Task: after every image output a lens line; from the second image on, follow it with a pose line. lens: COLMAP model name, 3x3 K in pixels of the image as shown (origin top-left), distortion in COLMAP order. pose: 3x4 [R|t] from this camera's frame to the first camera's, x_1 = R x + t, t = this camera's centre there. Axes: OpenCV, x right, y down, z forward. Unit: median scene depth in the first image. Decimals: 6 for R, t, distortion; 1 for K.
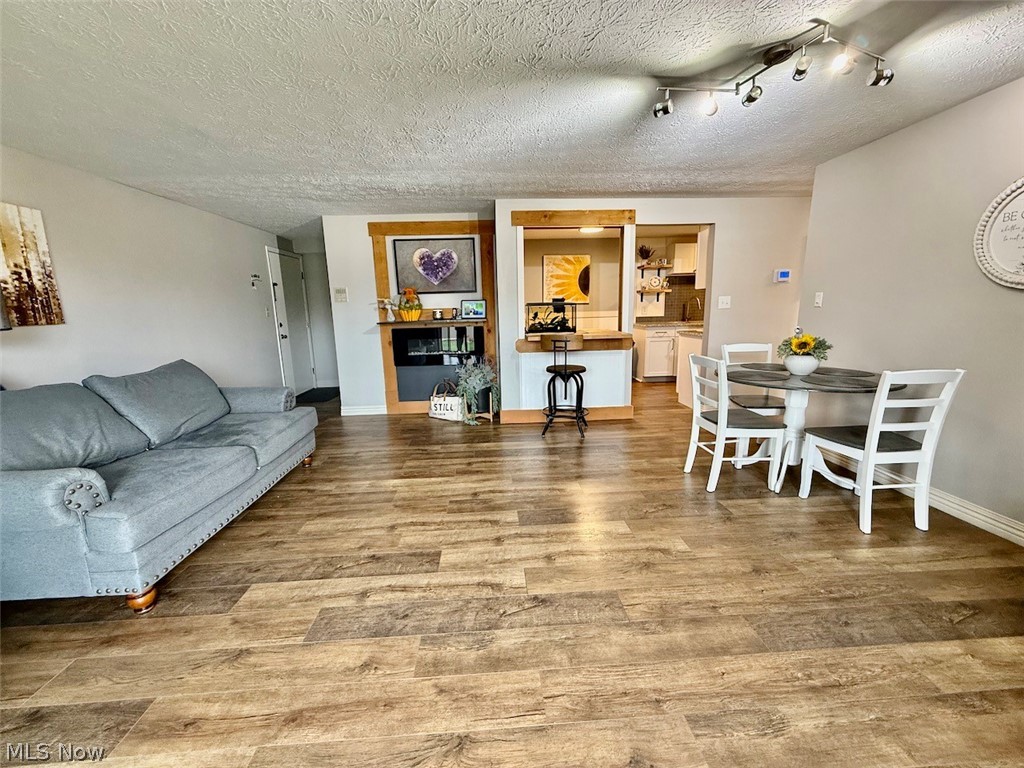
lens RADIAL K [[411.2, 0, 512.0], [0, 411.2, 384.0], [0, 0, 1]] dist [-0.000339, -0.000094]
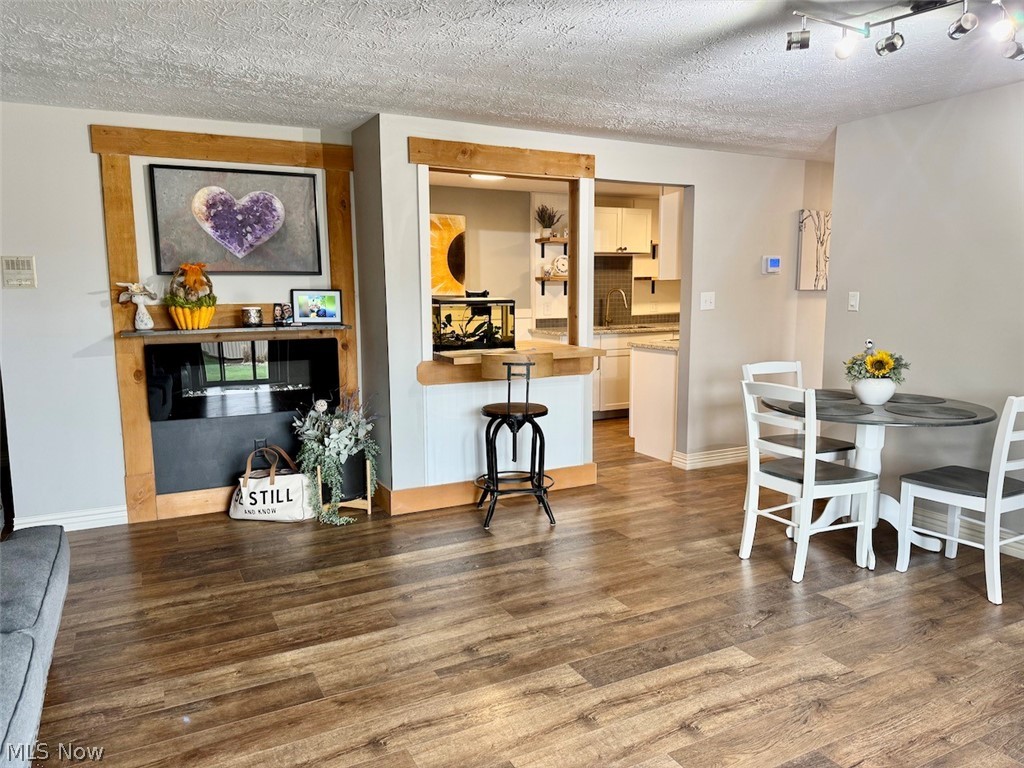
lens RADIAL K [[720.1, 0, 531.5], [0, 720.1, 385.3], [0, 0, 1]] dist [0.089051, -0.124155]
pose [[0.907854, -0.035807, 0.417755, -0.257797], [0.060765, 0.997064, -0.046592, -0.020614], [-0.414861, 0.067683, 0.907364, 0.039556]]
